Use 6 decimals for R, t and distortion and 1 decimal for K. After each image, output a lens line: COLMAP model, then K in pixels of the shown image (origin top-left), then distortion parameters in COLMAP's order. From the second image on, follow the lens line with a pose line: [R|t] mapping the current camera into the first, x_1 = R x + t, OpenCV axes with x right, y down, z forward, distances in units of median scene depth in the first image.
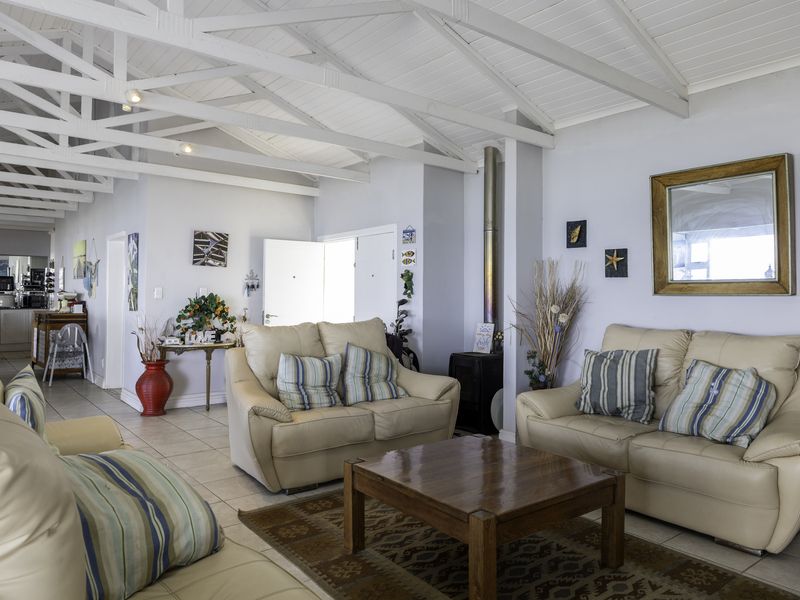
lens RADIAL K [[578.6, 0, 389.8], [0, 578.6, 299.3], [0, 0, 1]] dist [-0.002606, -0.000655]
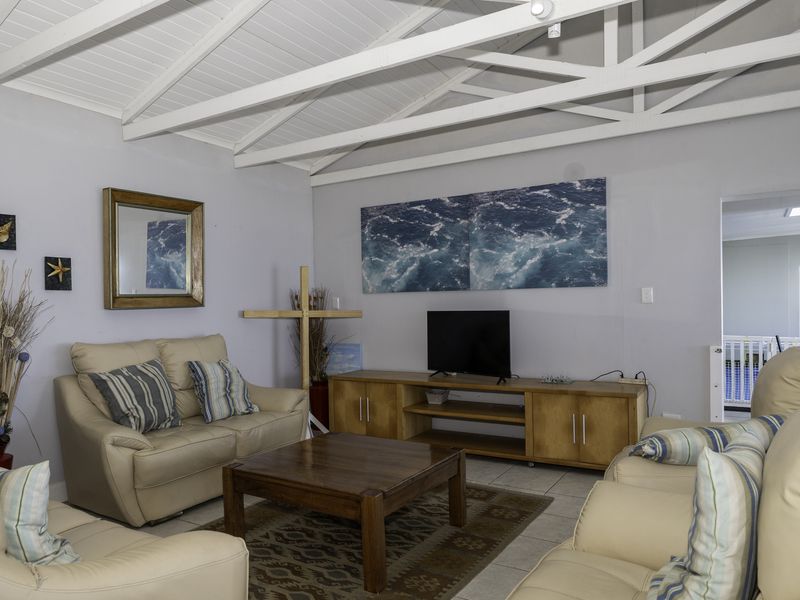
lens RADIAL K [[578.6, 0, 389.8], [0, 578.6, 299.3], [0, 0, 1]] dist [-0.002606, -0.000655]
pose [[-0.348088, 0.017711, 0.937294, -0.223134], [0.039760, 0.999201, -0.004115, -0.000540], [-0.936618, 0.035834, -0.348514, 0.315934]]
